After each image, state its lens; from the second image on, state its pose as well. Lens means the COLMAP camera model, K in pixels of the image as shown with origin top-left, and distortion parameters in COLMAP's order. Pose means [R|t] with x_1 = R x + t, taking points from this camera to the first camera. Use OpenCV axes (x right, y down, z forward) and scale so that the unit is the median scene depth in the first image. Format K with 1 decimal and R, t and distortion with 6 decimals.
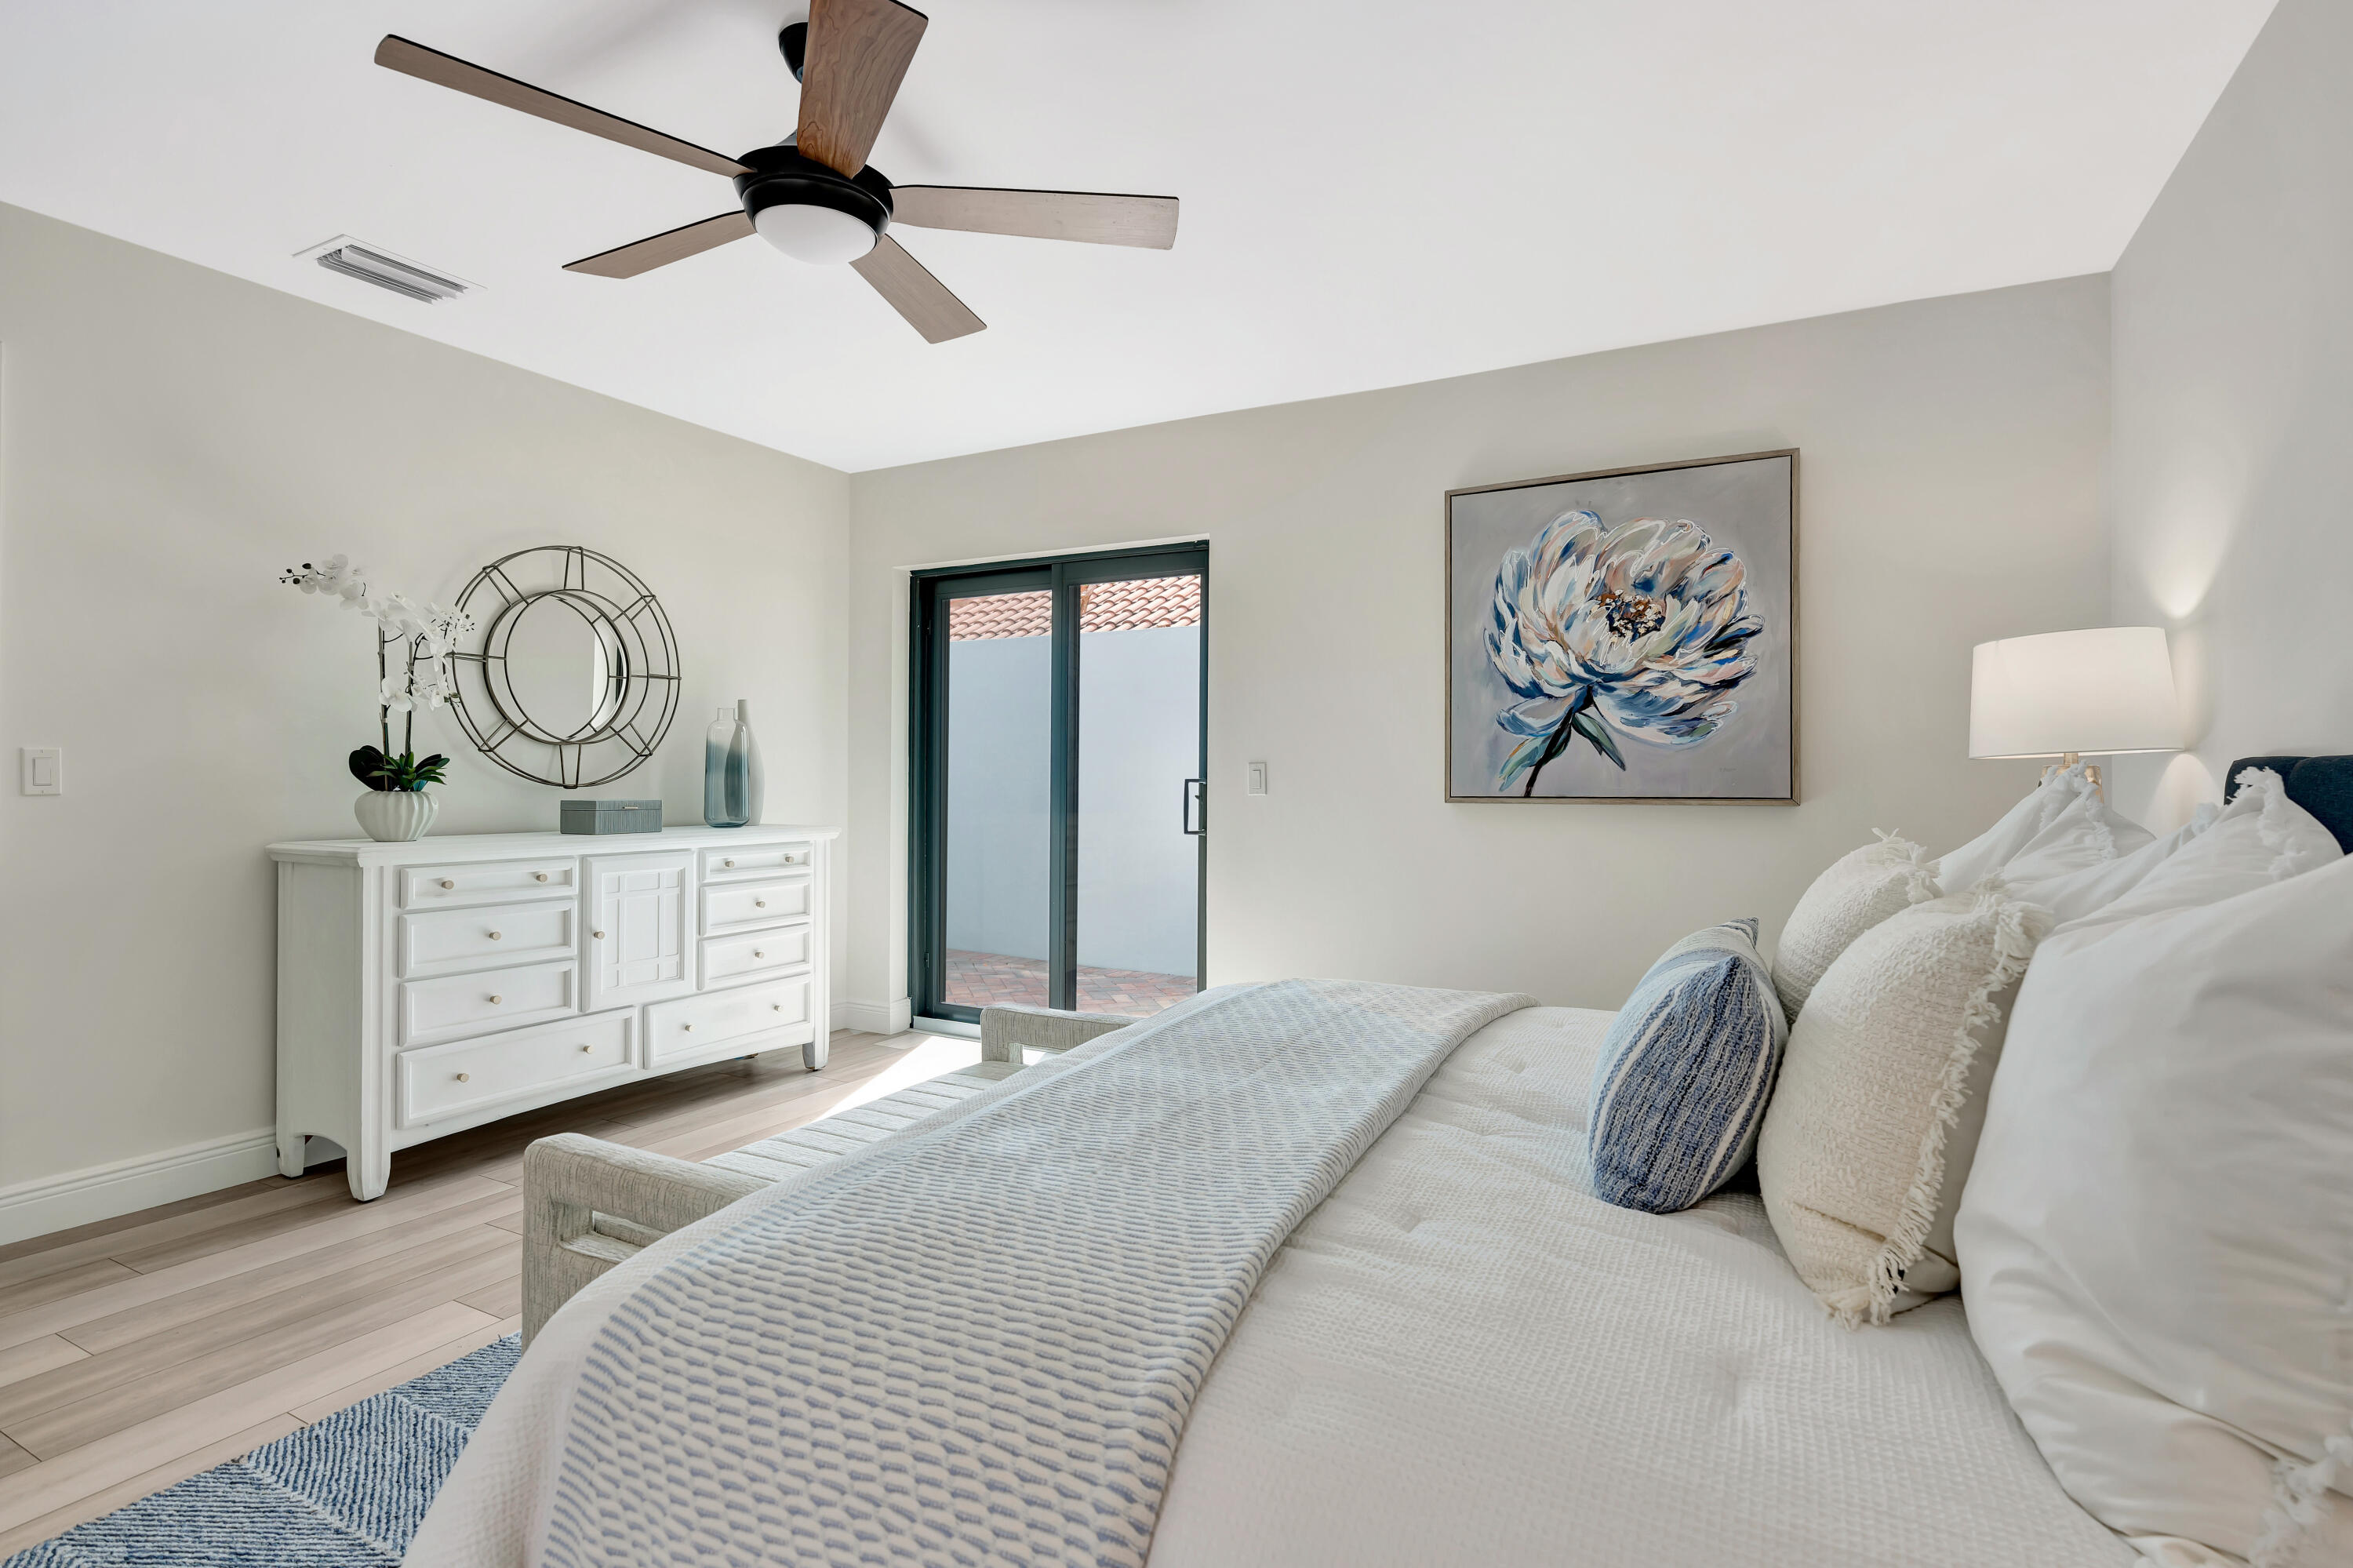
lens RADIAL K [[1142.6, 0, 1172.5], [0, 1142.6, 766.7], [0, 0, 1]] dist [-0.002627, 0.000856]
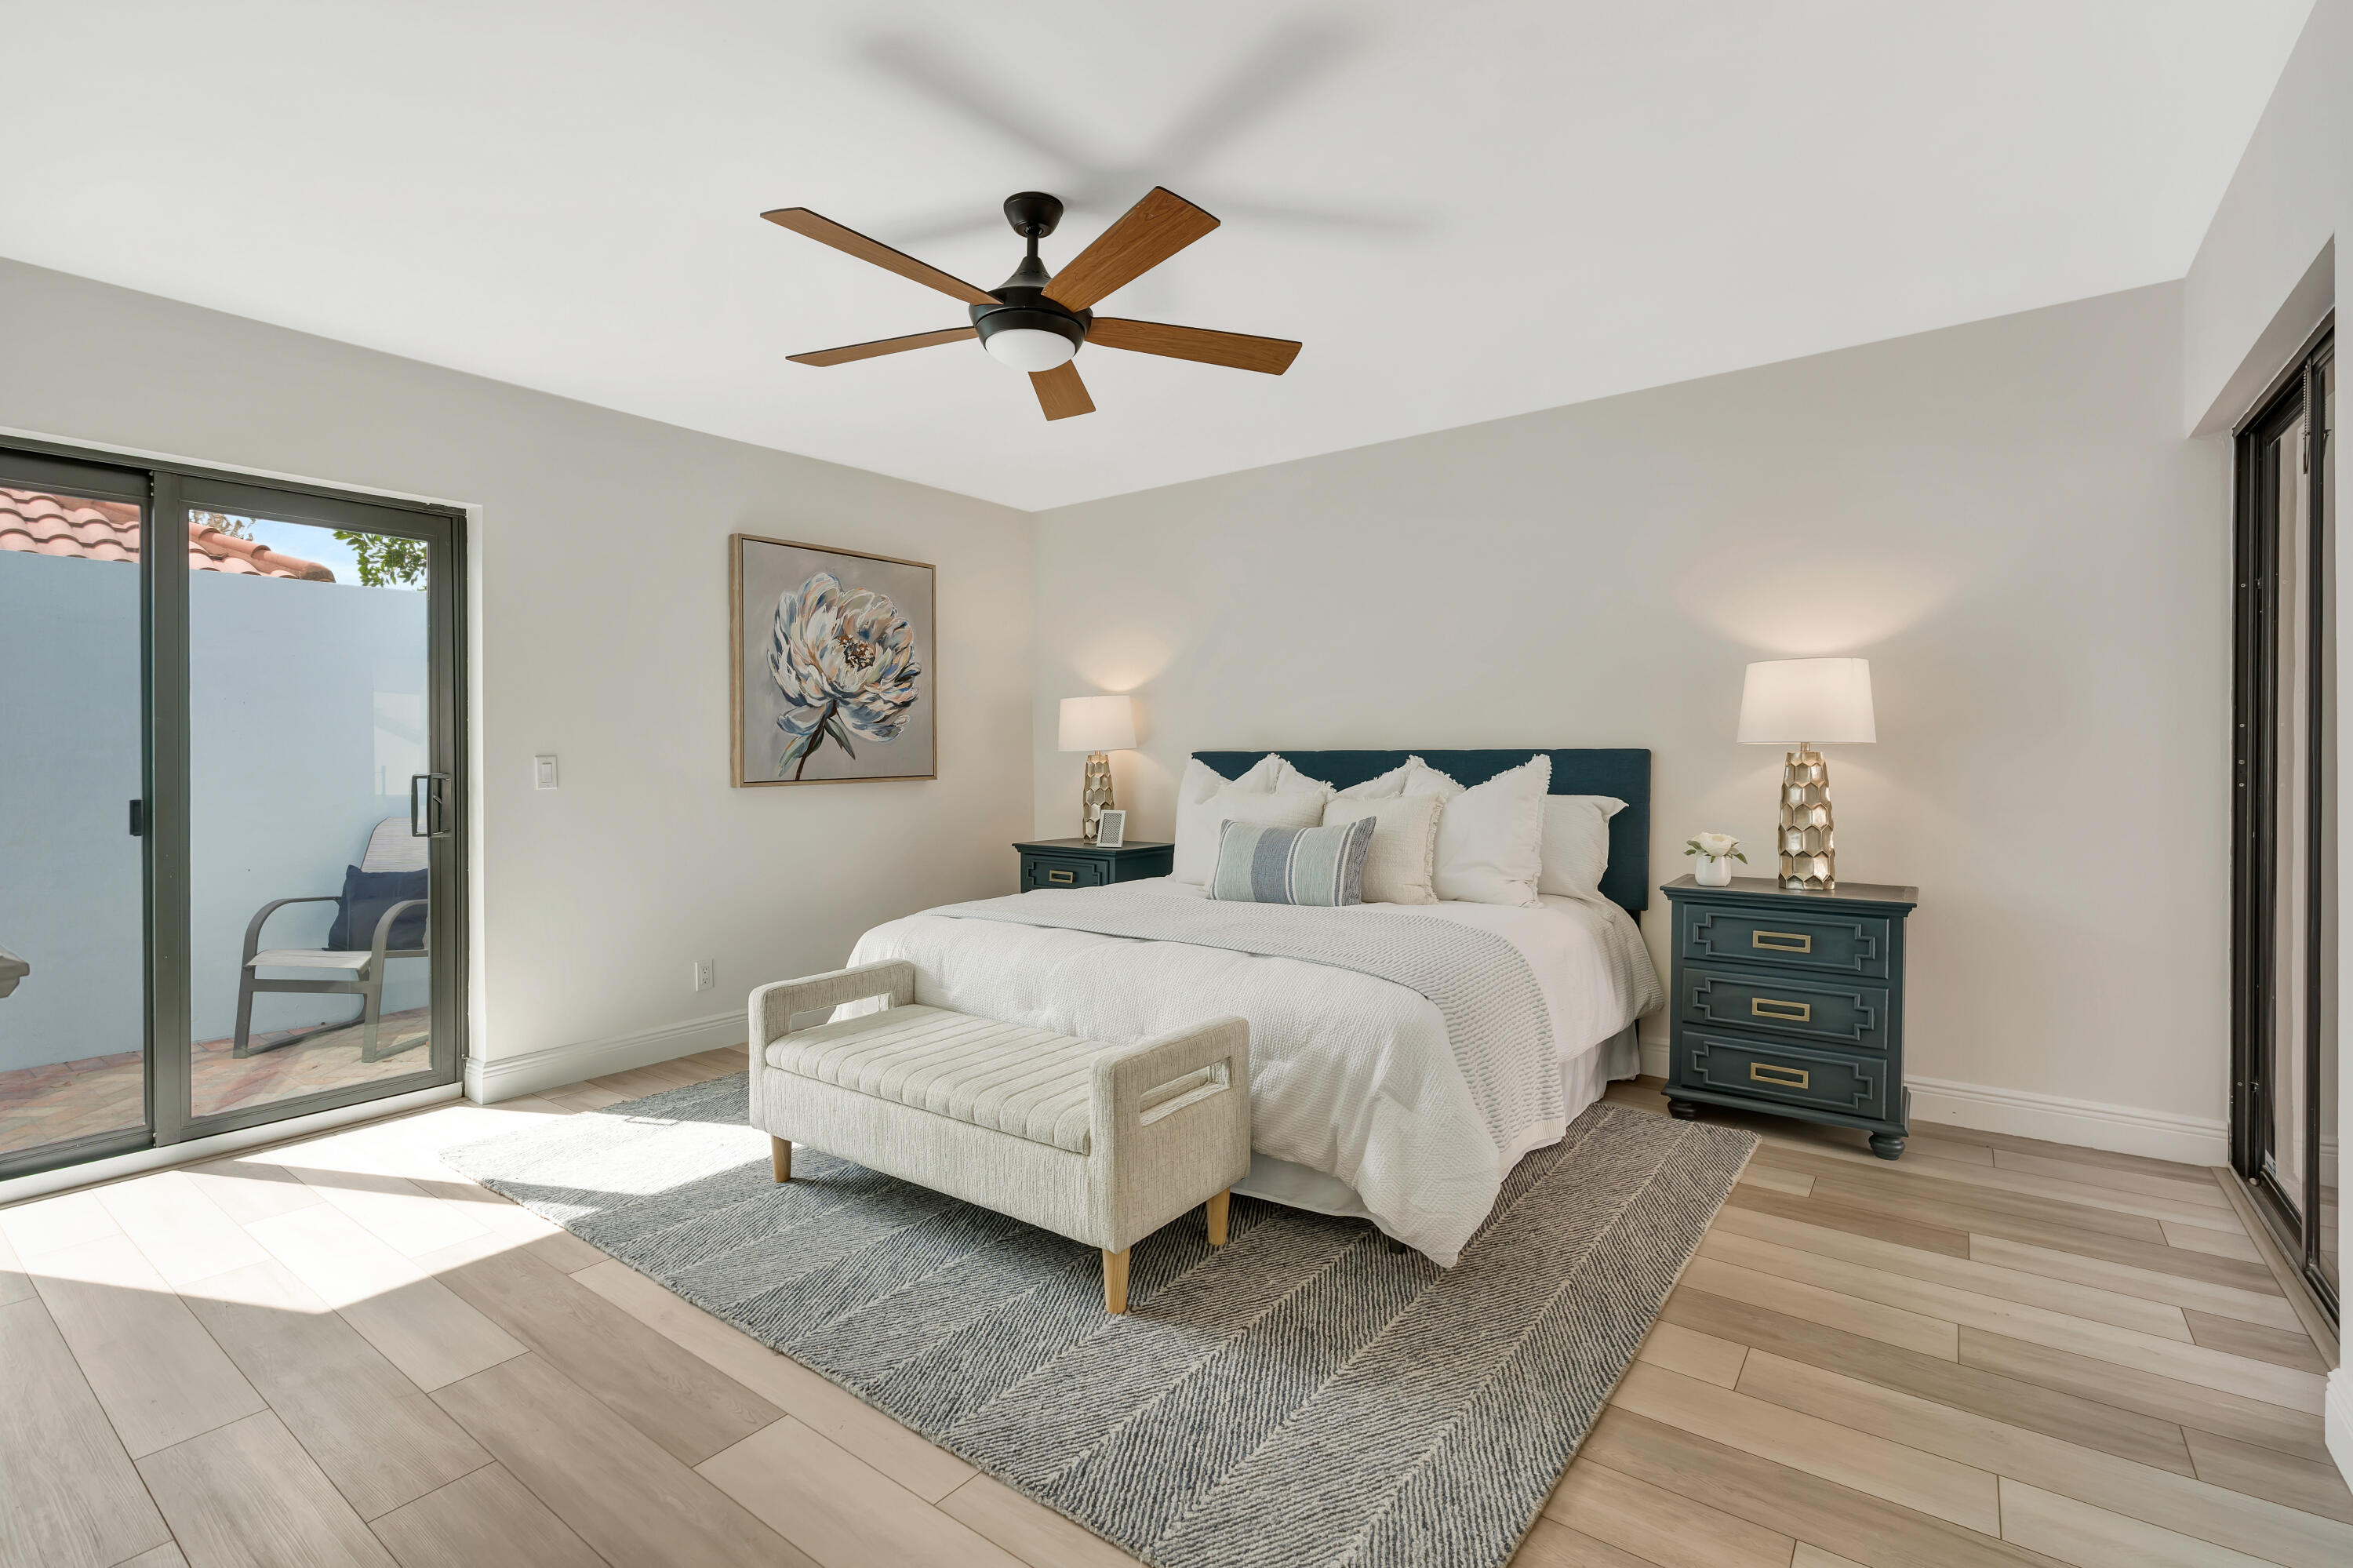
lens RADIAL K [[1068.1, 0, 1171.2], [0, 1068.1, 773.0], [0, 0, 1]] dist [-0.005696, 0.002523]
pose [[0.176300, -0.019433, 0.984145, -0.857107], [0.005606, 0.999809, 0.018738, -0.002939], [-0.984321, 0.002214, 0.176375, 0.357902]]
